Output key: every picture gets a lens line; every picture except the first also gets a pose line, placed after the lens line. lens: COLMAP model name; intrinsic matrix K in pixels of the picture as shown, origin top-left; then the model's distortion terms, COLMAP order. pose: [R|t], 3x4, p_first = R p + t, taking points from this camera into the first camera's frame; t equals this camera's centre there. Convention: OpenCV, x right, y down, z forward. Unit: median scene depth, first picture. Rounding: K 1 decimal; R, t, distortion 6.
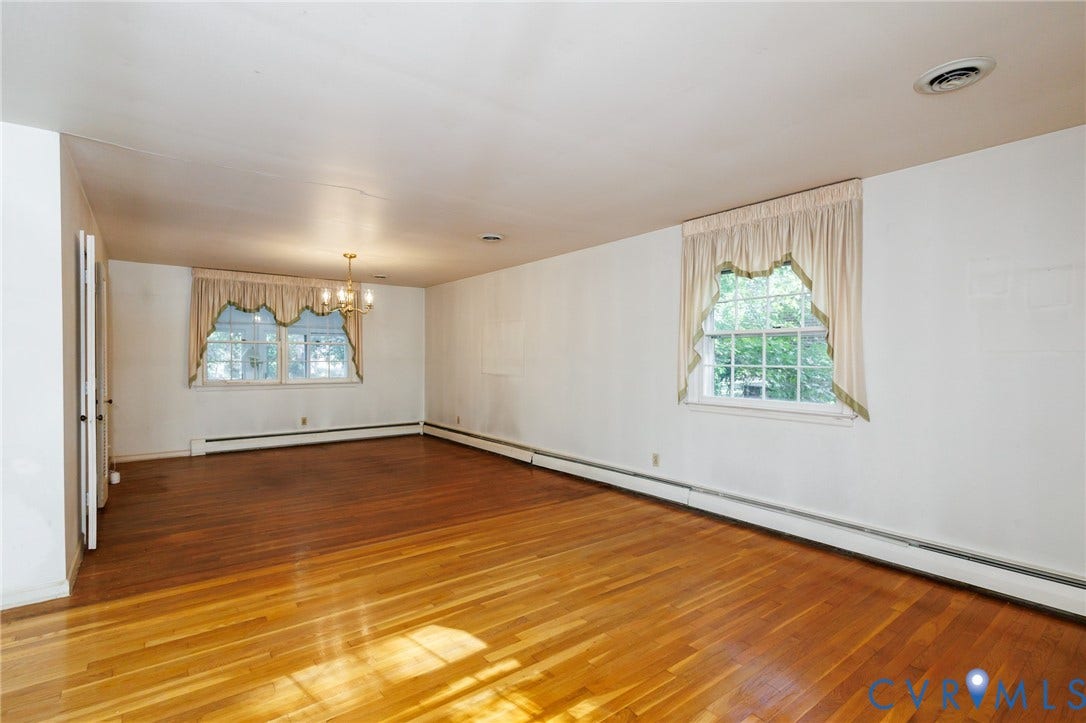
lens RADIAL K [[505.1, 0, 534.2], [0, 505.1, 362.6], [0, 0, 1]] dist [0.012732, -0.004501]
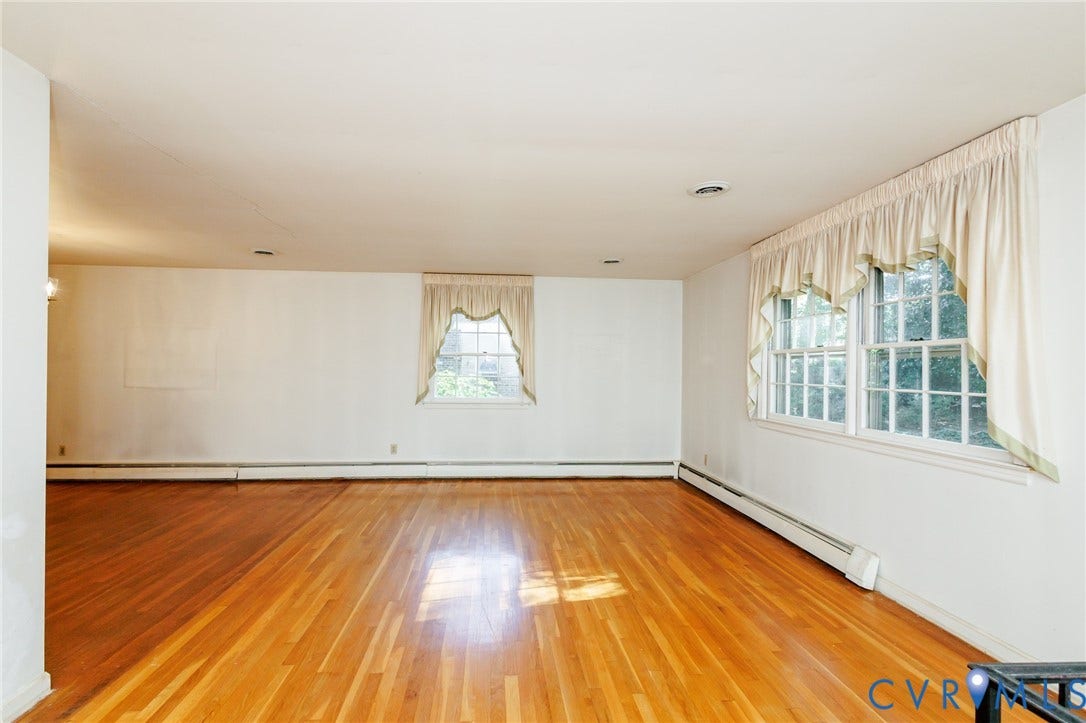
lens RADIAL K [[505.1, 0, 534.0], [0, 505.1, 367.2], [0, 0, 1]] dist [0.012732, -0.004501]
pose [[0.540620, 0.005301, 0.841250, -0.877817], [-0.001695, 0.999985, -0.005212, -0.016161], [-0.841265, 0.001392, 0.540620, -0.009785]]
